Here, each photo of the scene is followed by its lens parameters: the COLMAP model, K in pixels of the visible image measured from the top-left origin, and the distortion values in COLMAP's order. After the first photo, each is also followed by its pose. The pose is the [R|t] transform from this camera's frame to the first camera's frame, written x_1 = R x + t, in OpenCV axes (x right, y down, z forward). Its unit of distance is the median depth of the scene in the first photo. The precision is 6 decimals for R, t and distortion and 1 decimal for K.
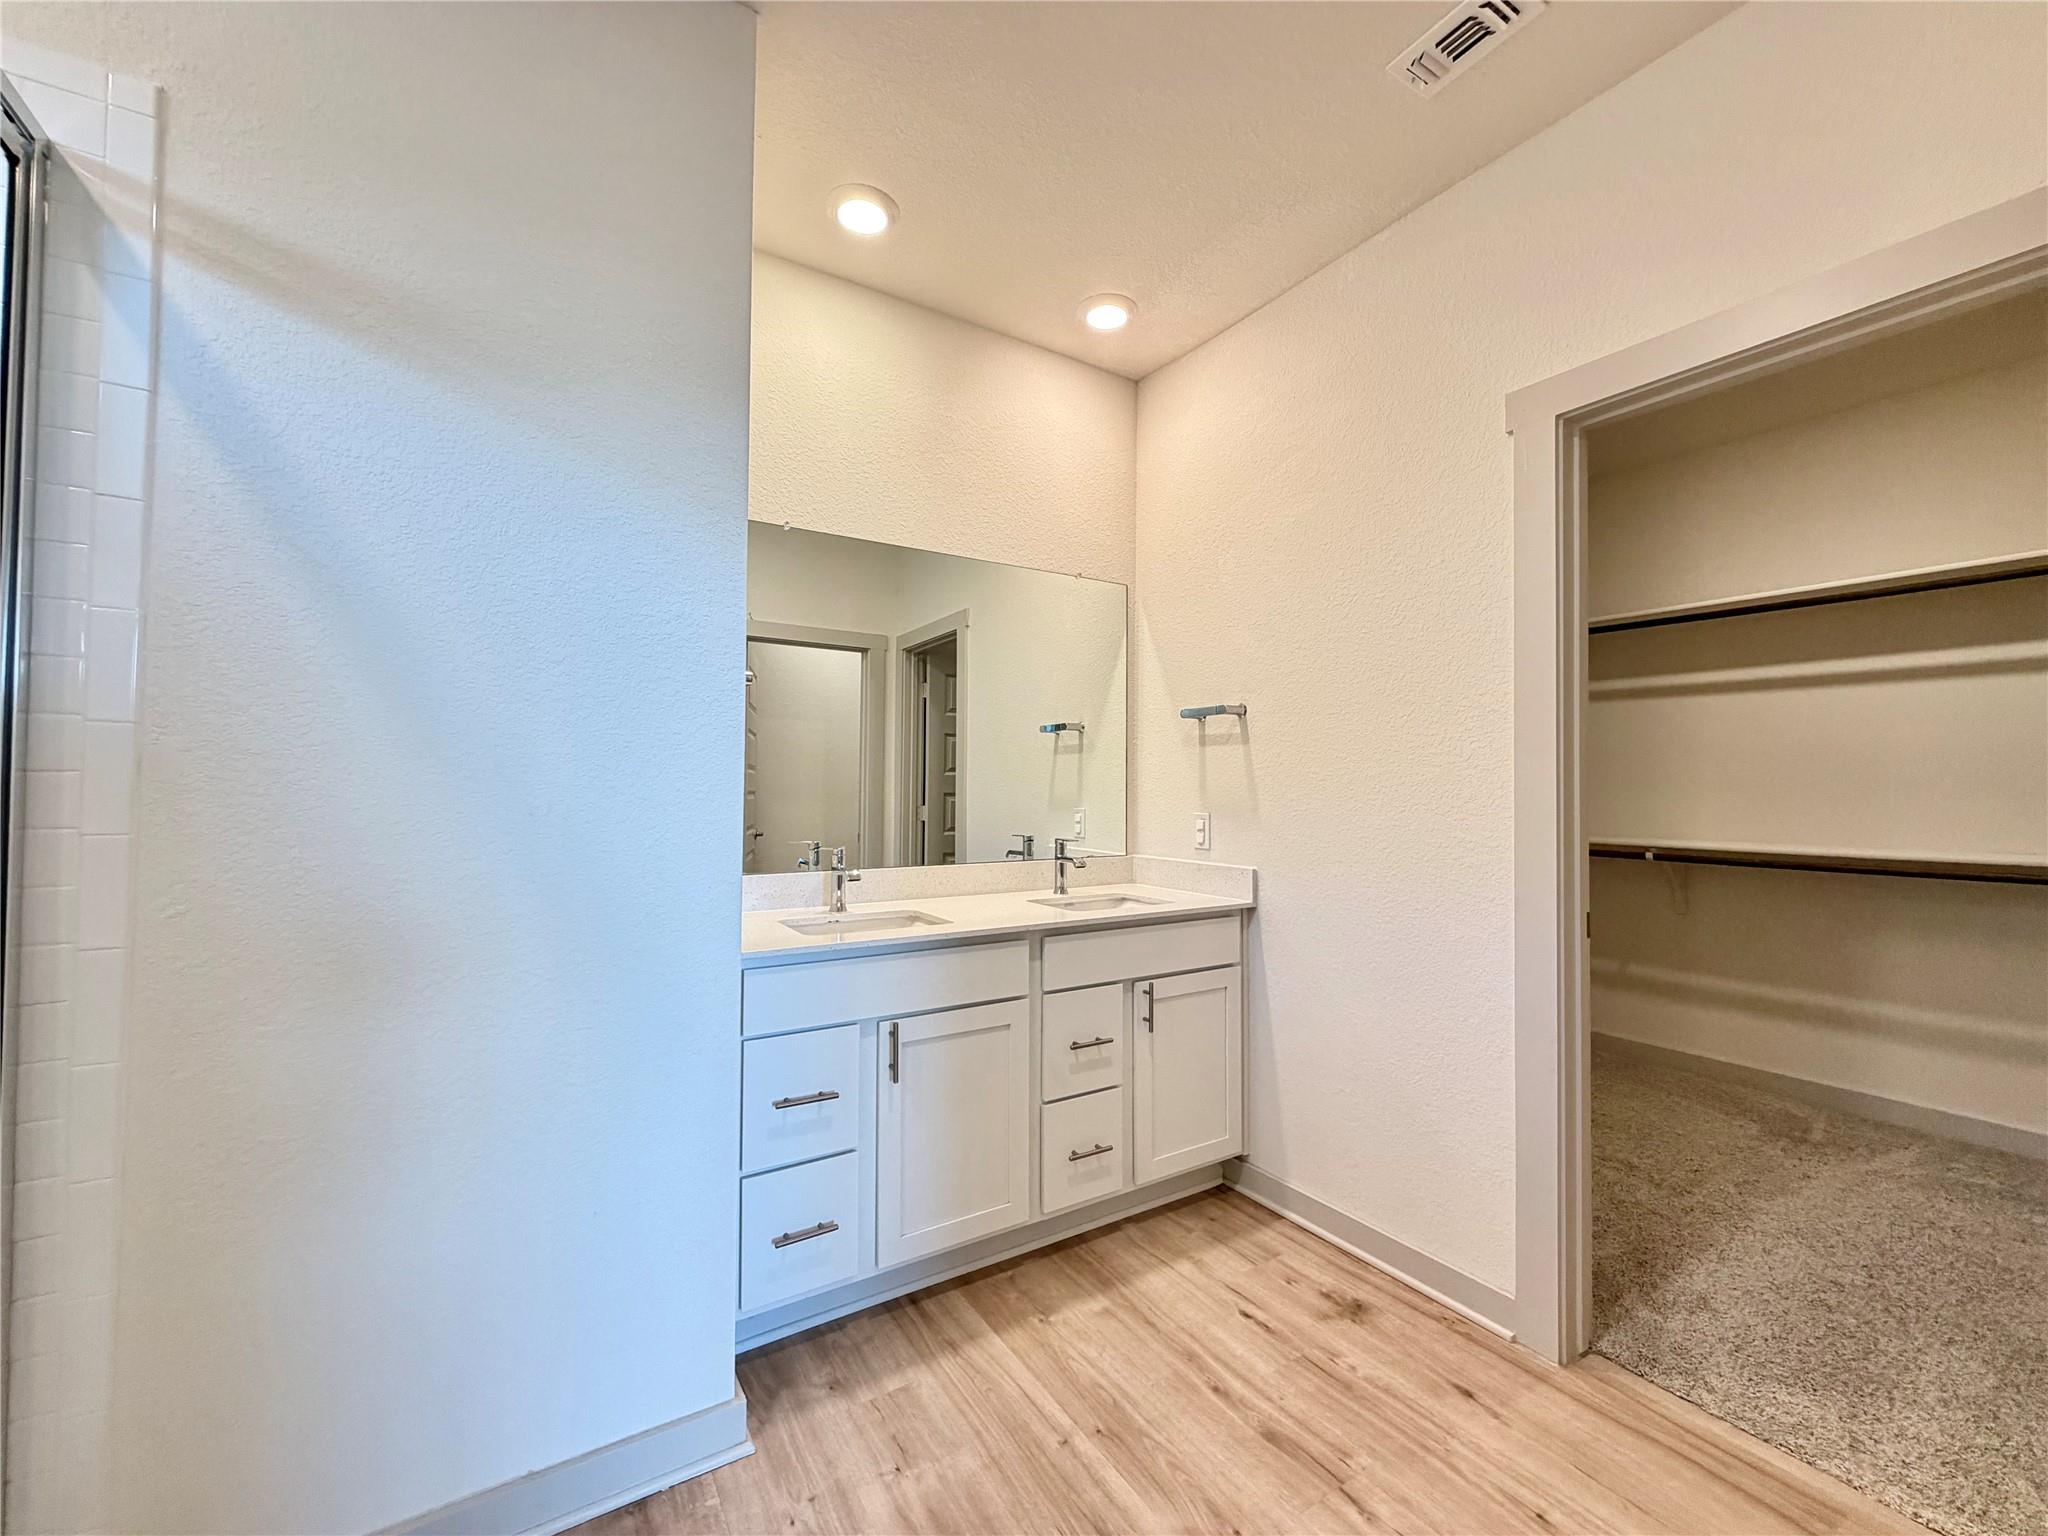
lens RADIAL K [[820.5, 0, 1026.9], [0, 820.5, 771.6], [0, 0, 1]] dist [0.001338, 0.000637]
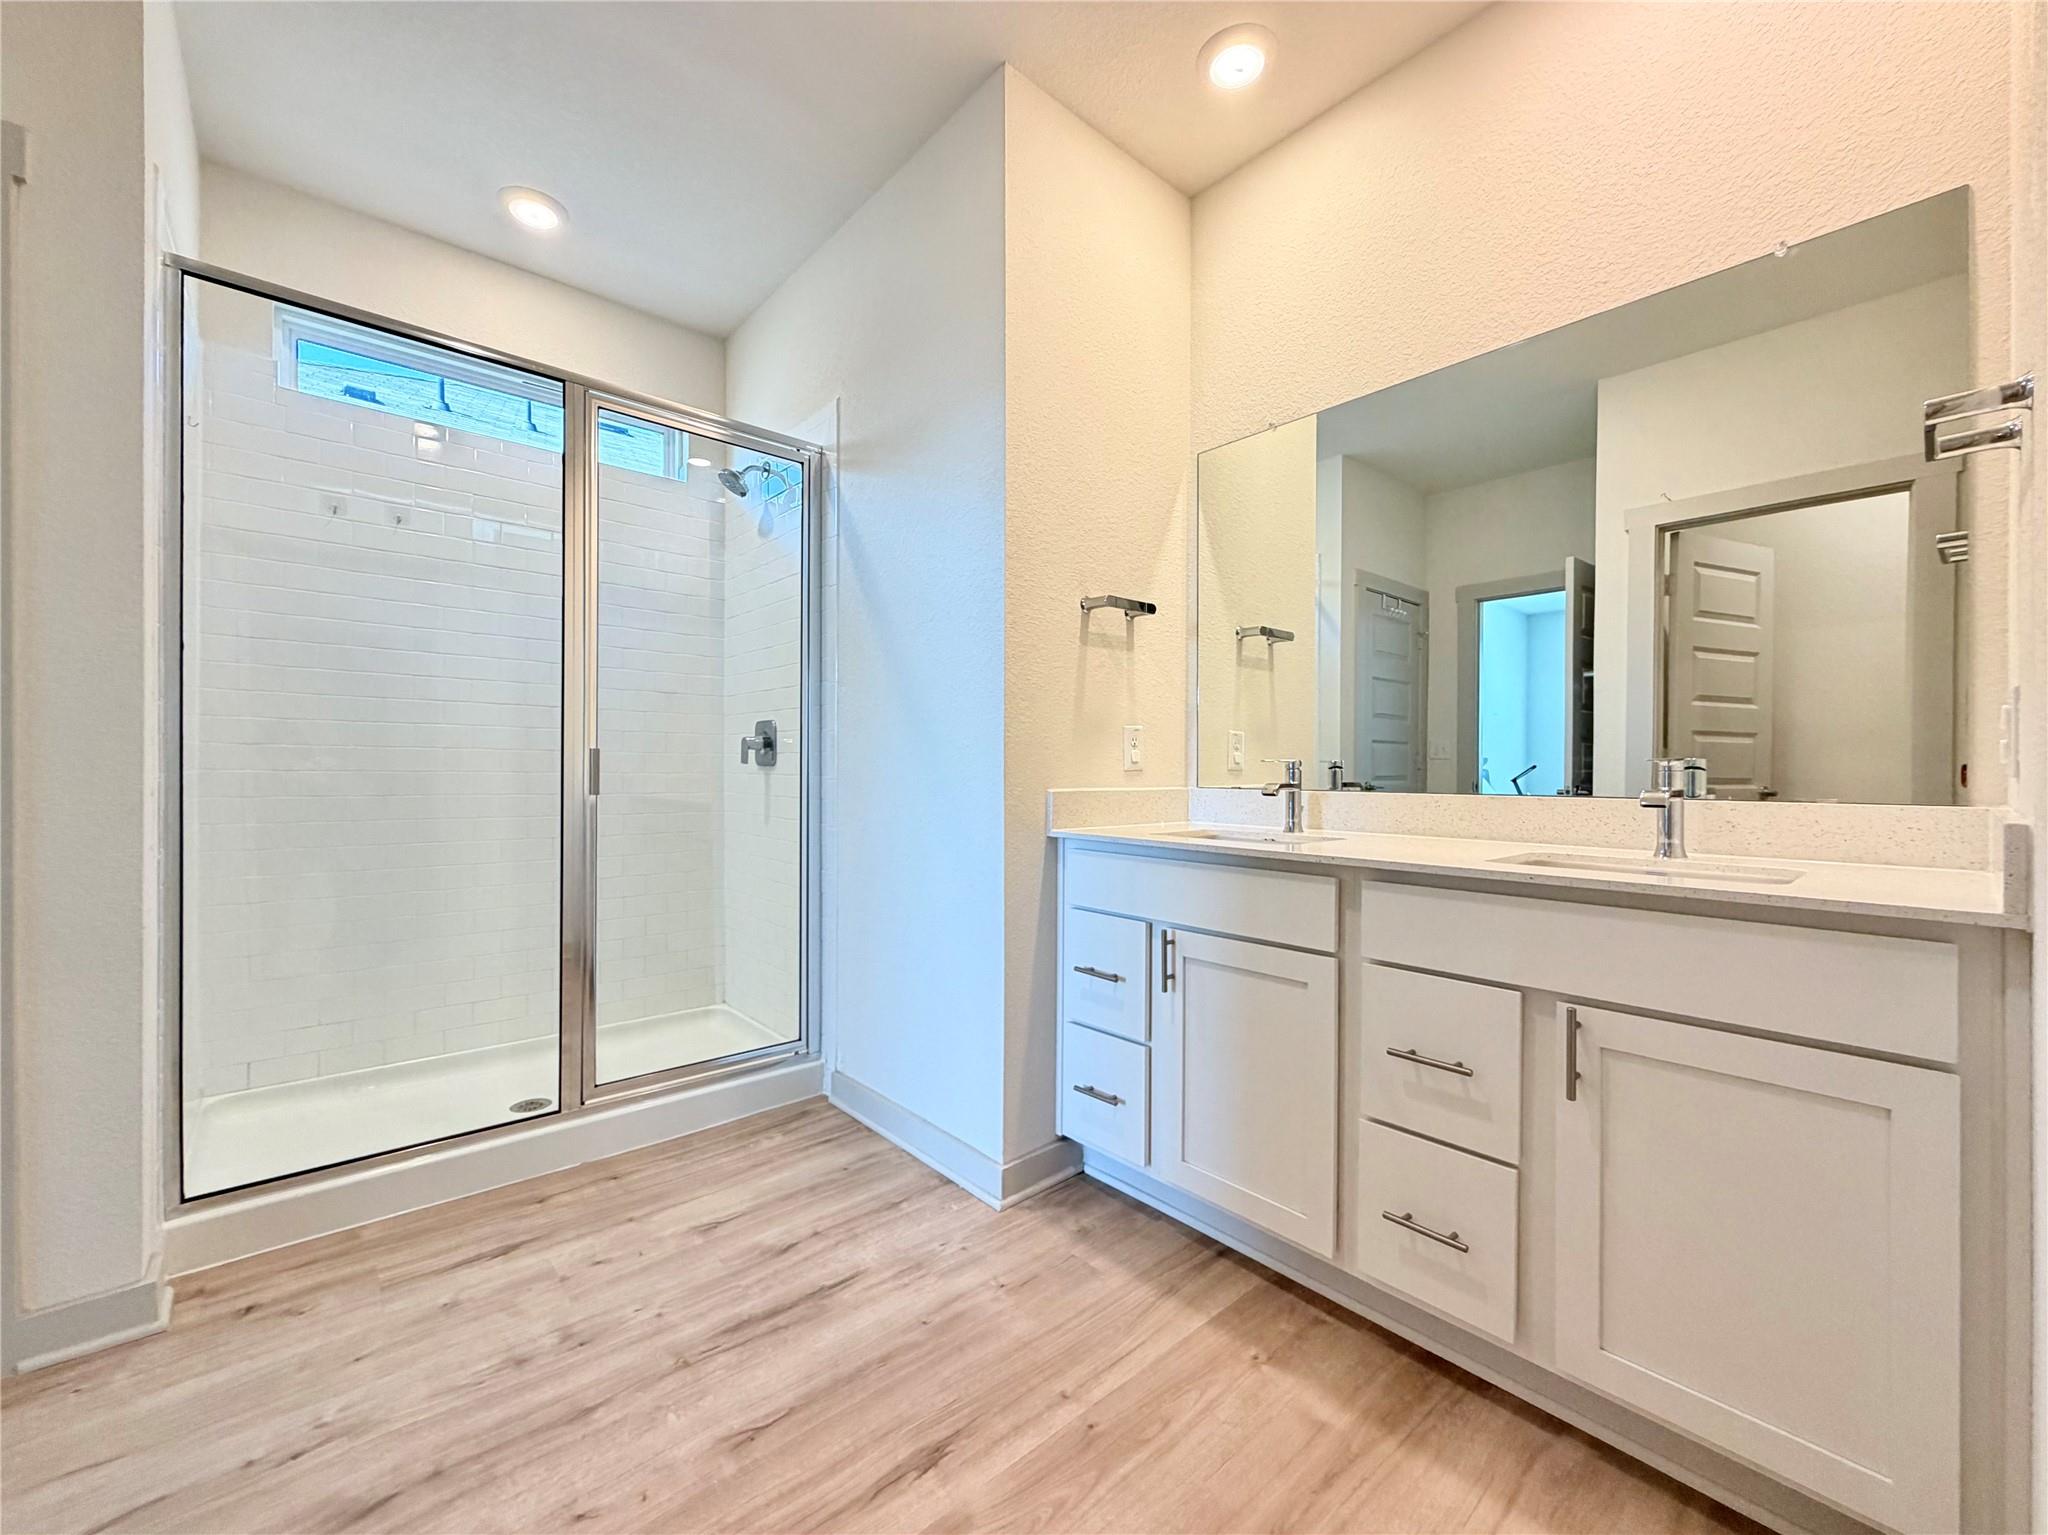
lens RADIAL K [[820.5, 0, 1026.0], [0, 820.5, 771.6], [0, 0, 1]] dist [0.001338, 0.000637]
pose [[0.162820, -0.002644, -0.986652, 0.742480], [0.012017, 0.999928, -0.000697, 0.117370], [0.986583, -0.011743, 0.162840, 0.668347]]
